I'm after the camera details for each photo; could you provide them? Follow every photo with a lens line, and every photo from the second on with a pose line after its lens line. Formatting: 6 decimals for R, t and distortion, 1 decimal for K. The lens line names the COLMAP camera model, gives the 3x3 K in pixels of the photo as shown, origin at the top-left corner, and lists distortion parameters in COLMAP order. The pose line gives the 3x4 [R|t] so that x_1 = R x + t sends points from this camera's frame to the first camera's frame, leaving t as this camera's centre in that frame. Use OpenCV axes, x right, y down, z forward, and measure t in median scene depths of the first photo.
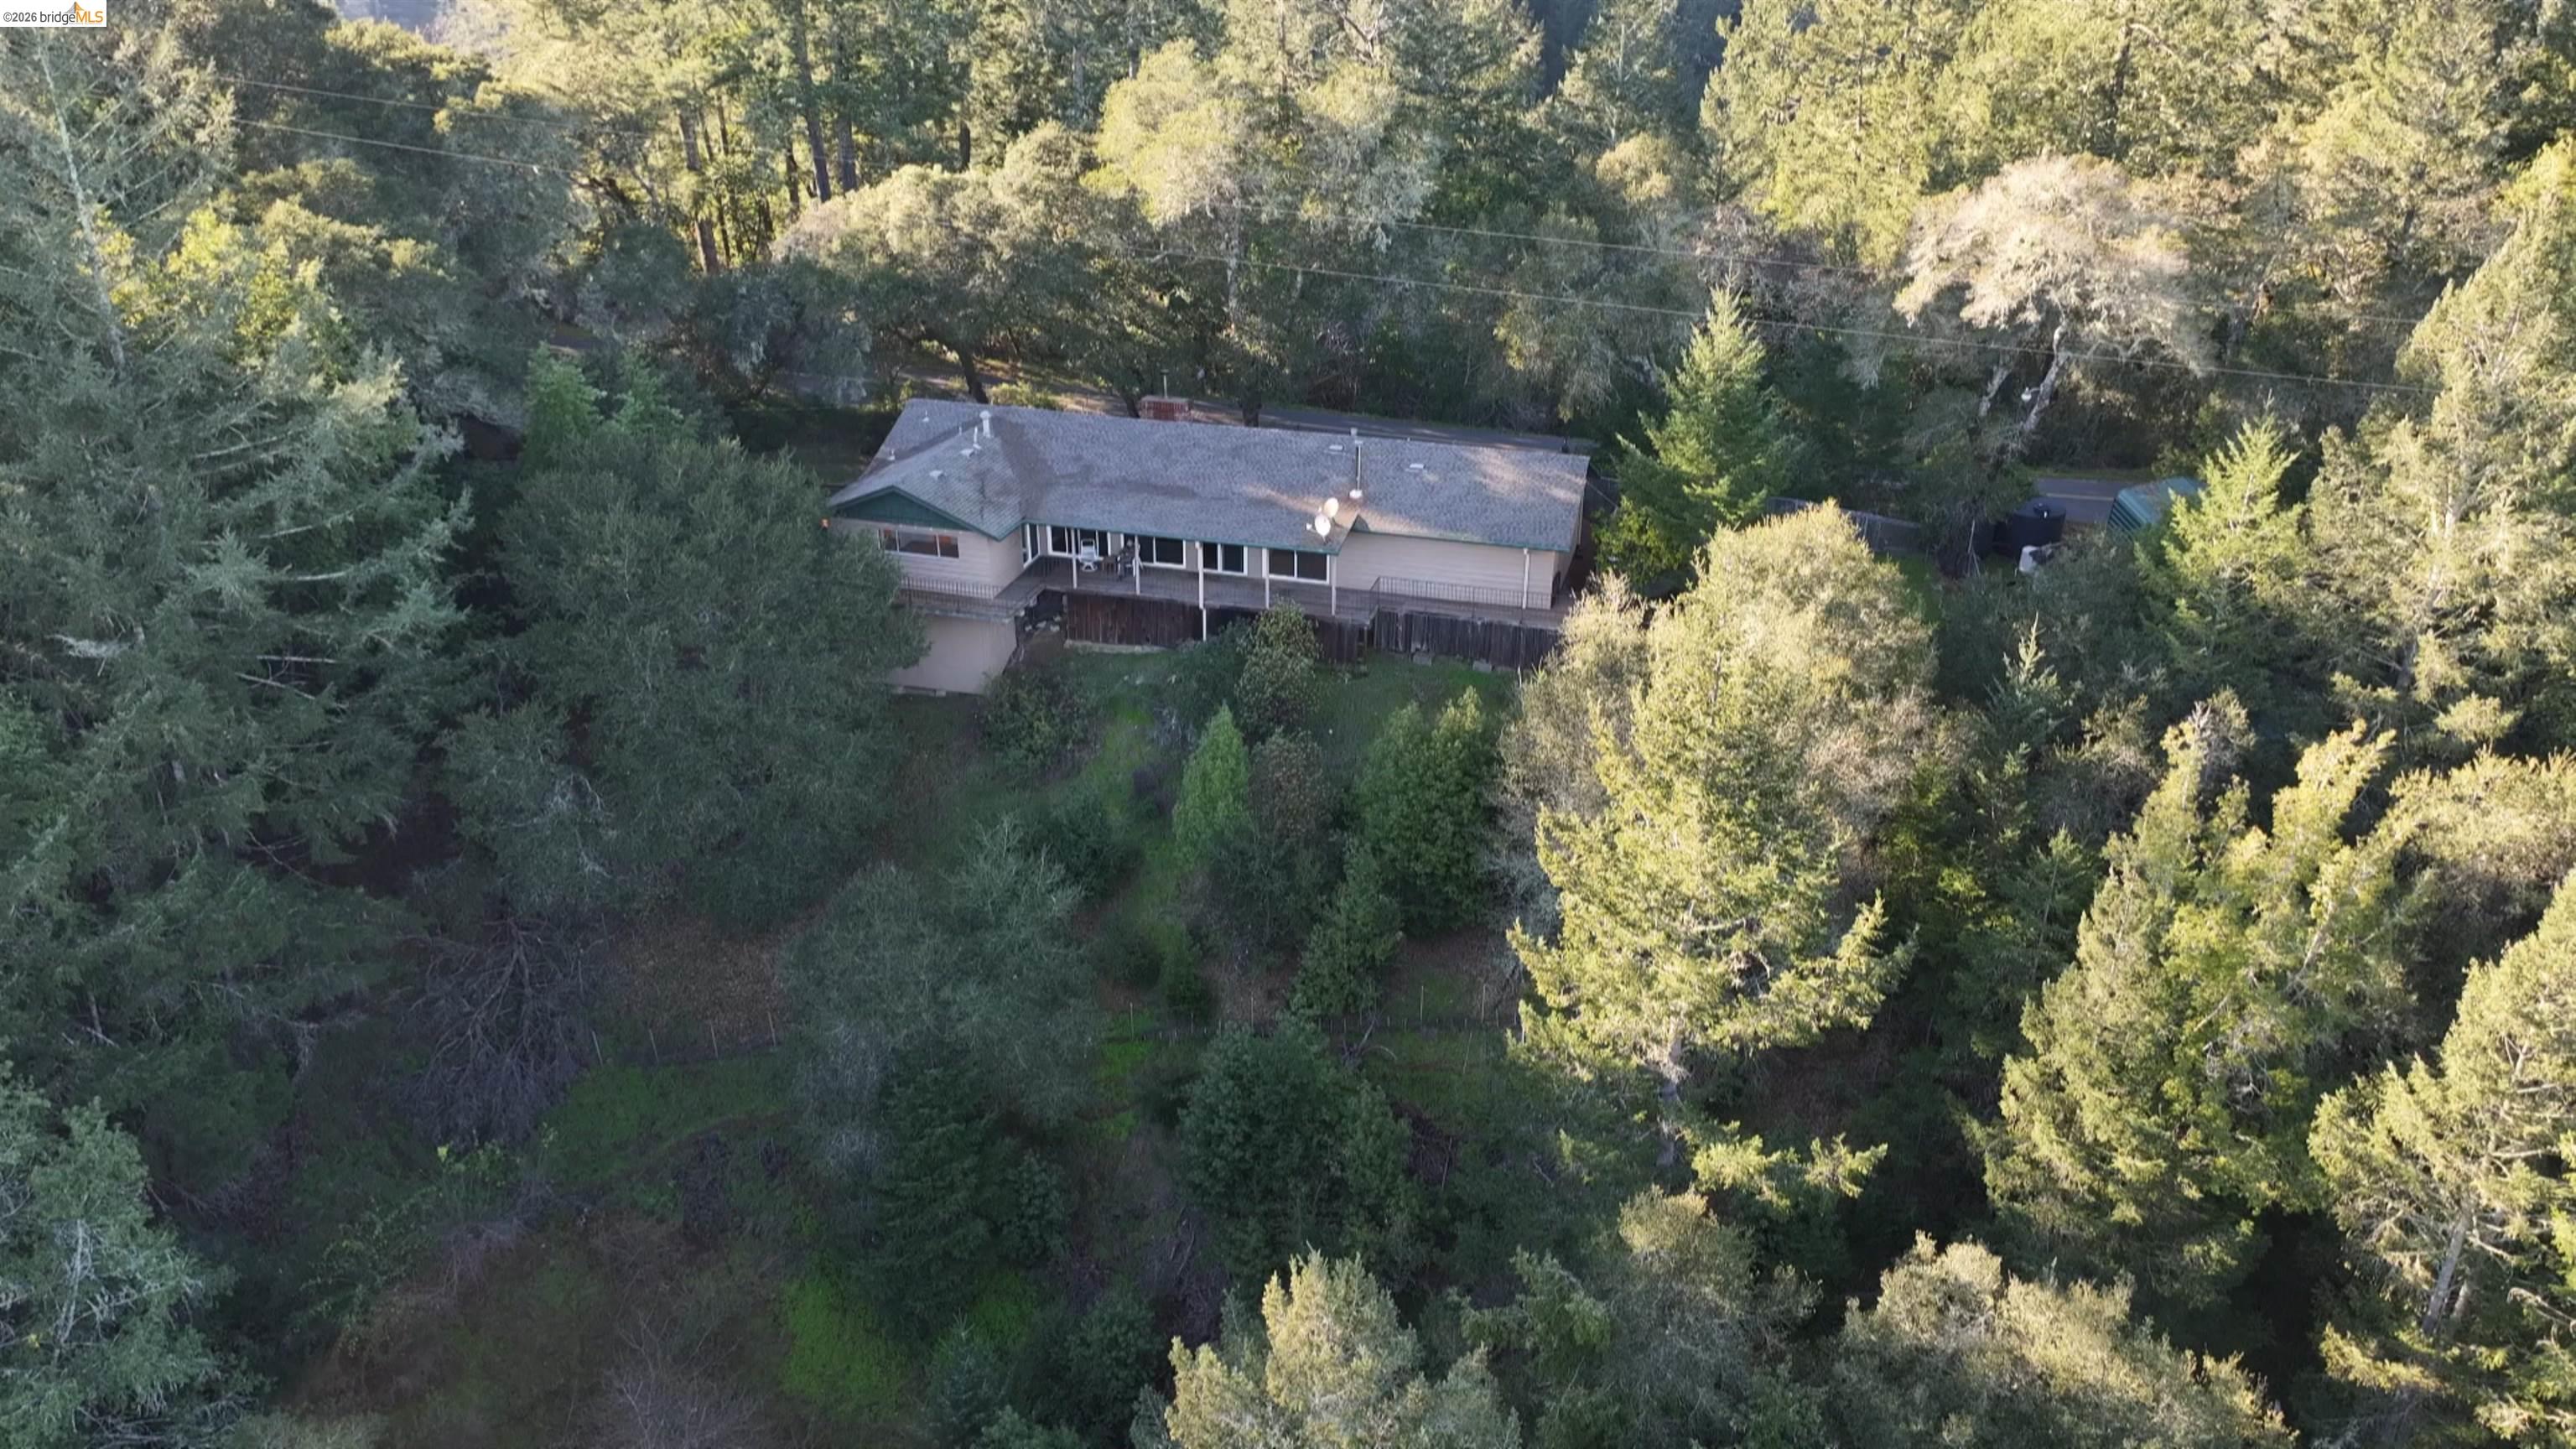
lens RADIAL K [[1750.5, 0, 1290.5], [0, 1750.5, 726.8], [0, 0, 1]] dist [-0.001562, -0.000119]
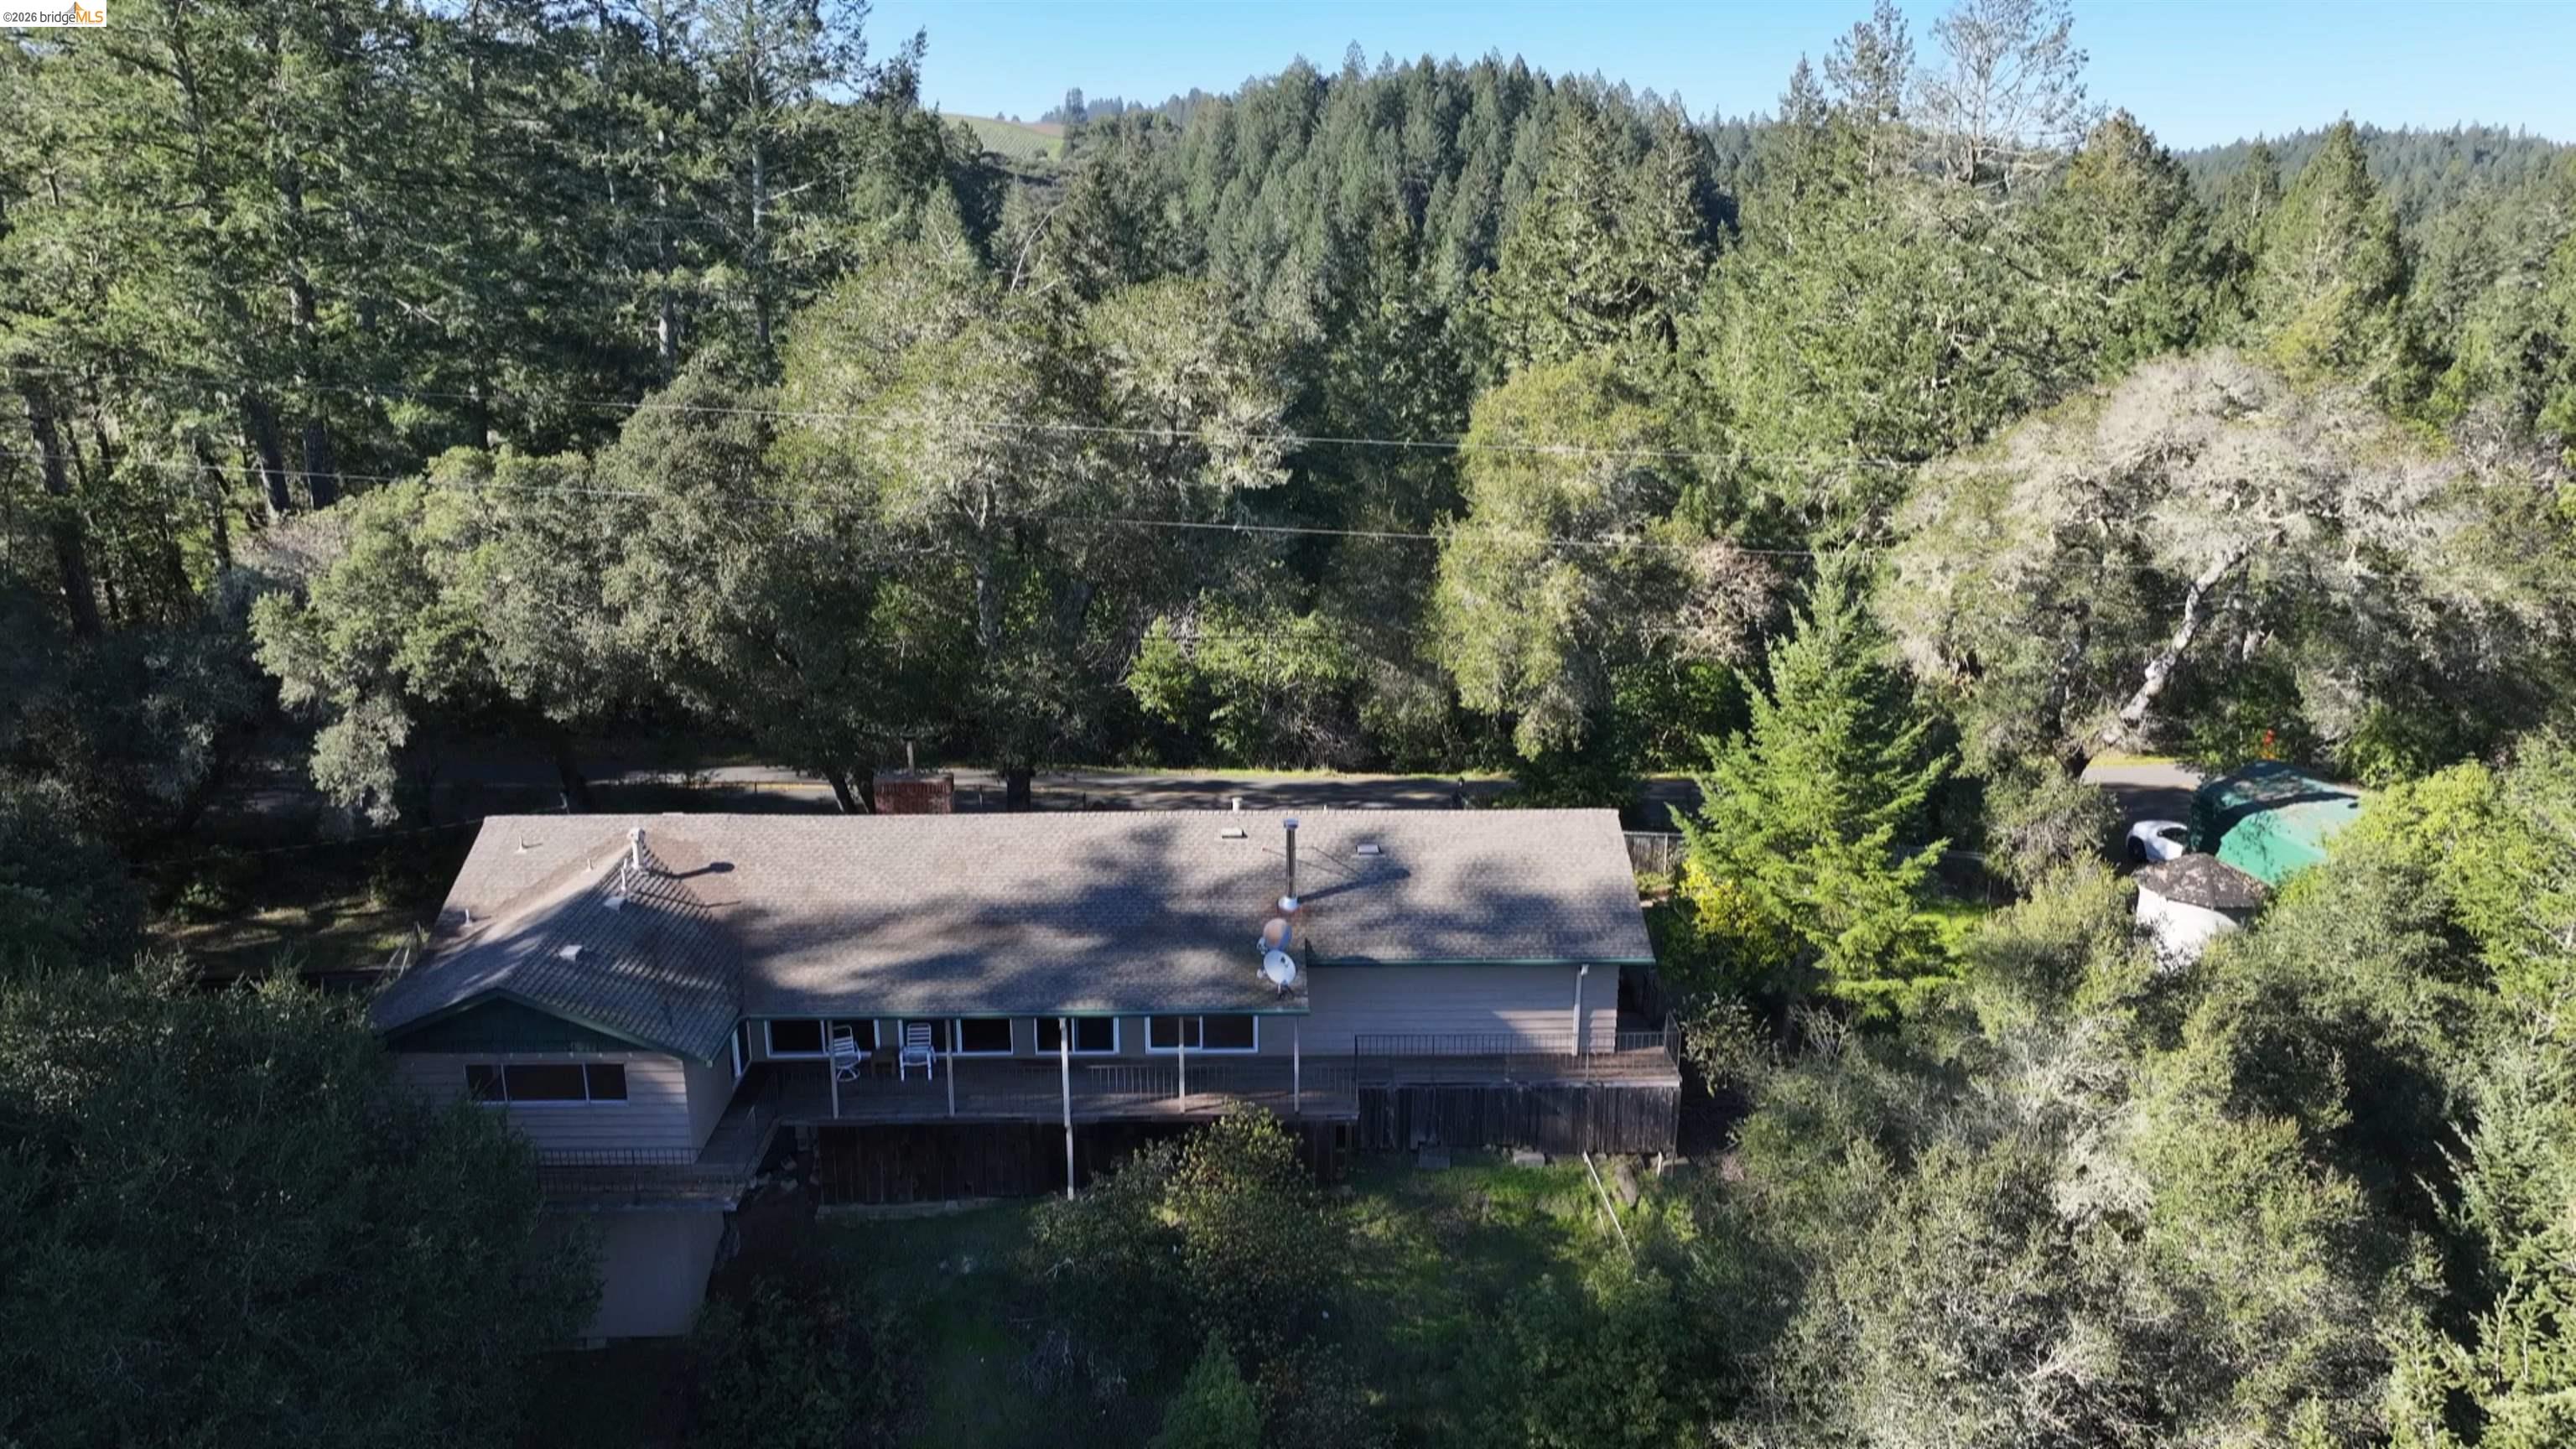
lens RADIAL K [[1750.5, 0, 1286.4], [0, 1750.5, 718.1], [0, 0, 1]] dist [-0.001562, -0.000119]
pose [[0.953697, -0.077102, 0.290719, -0.138312], [0.130004, 0.977300, -0.167282, -0.091776], [-0.271222, 0.197331, 0.942072, 0.387108]]
